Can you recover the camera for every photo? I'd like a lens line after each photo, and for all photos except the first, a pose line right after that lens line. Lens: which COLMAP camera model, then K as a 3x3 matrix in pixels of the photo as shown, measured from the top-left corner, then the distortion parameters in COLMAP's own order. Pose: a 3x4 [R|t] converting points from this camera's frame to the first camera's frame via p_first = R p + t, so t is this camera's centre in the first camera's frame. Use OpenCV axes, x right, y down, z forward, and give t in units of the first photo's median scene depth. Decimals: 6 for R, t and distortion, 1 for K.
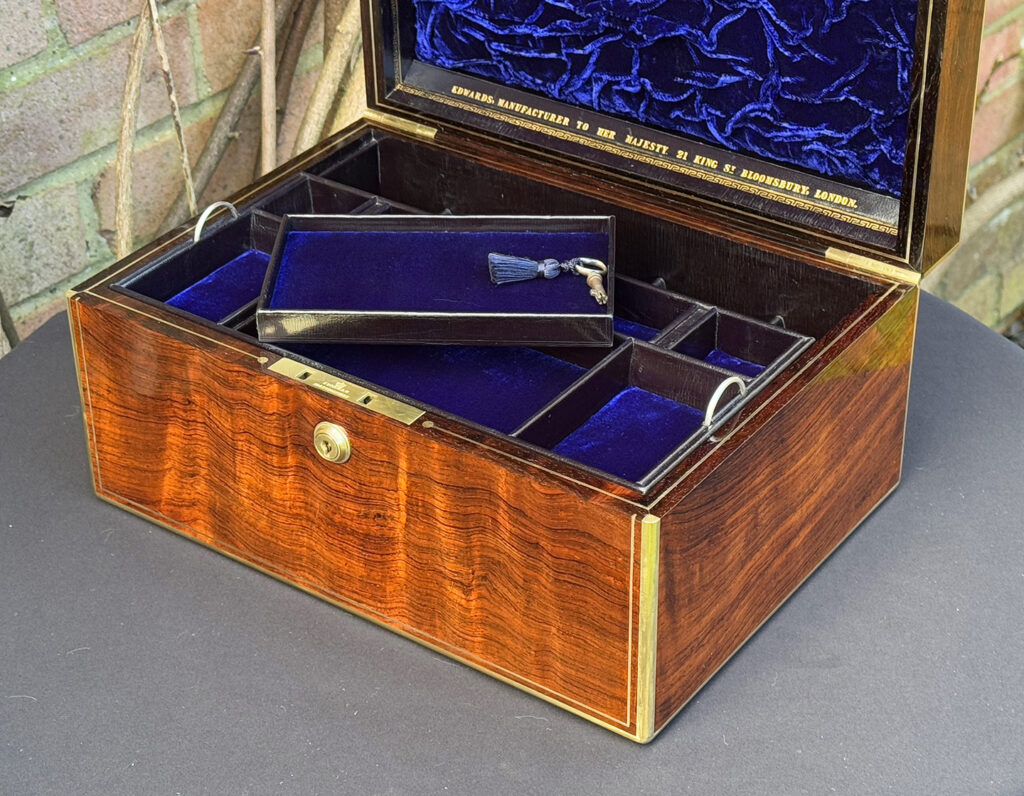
lens RADIAL K [[2233.2, 0, 441.0], [0, 2233.2, 382.0], [0, 0, 1]] dist [0.125757, -0.028662]
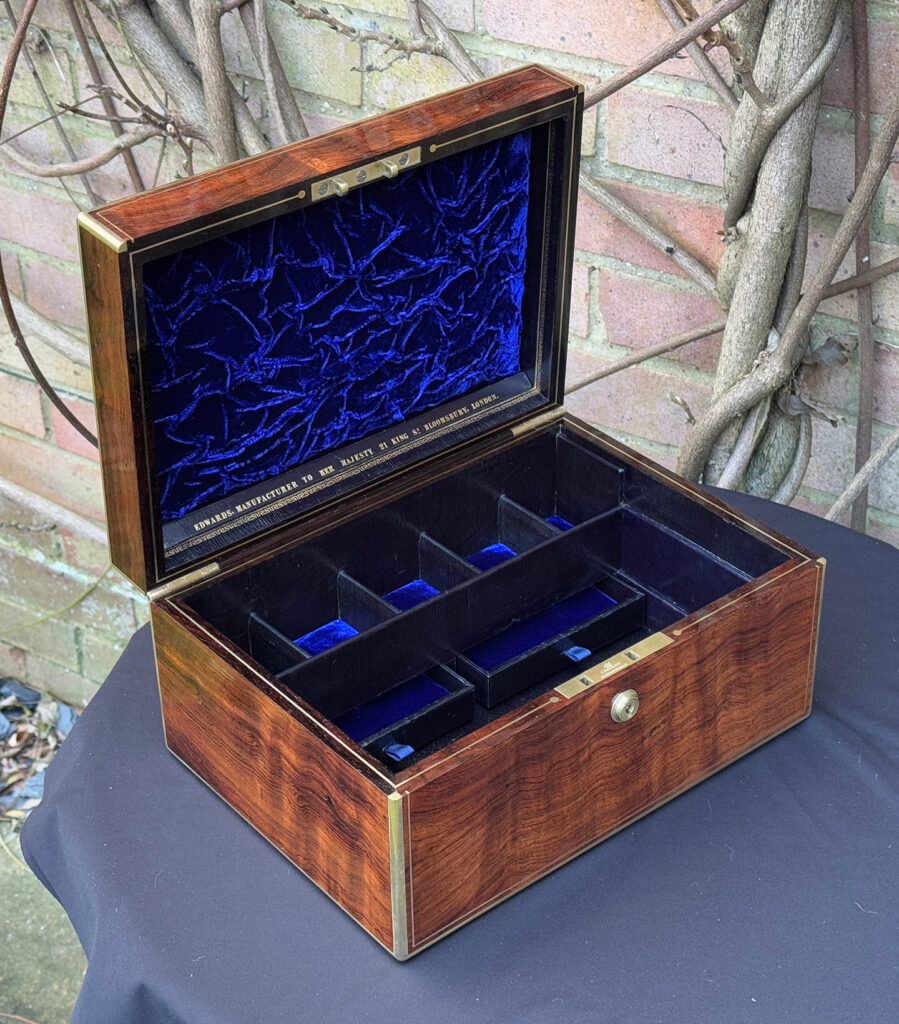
lens RADIAL K [[2062.4, 0, 452.0], [0, 2062.4, 478.9], [0, 0, 1]] dist [0.263183, -0.306323]
pose [[0.242064, -0.507361, 0.827037, -0.915111], [0.524942, 0.785342, 0.328139, -0.477853], [-0.815991, 0.354716, 0.456438, 0.461600]]
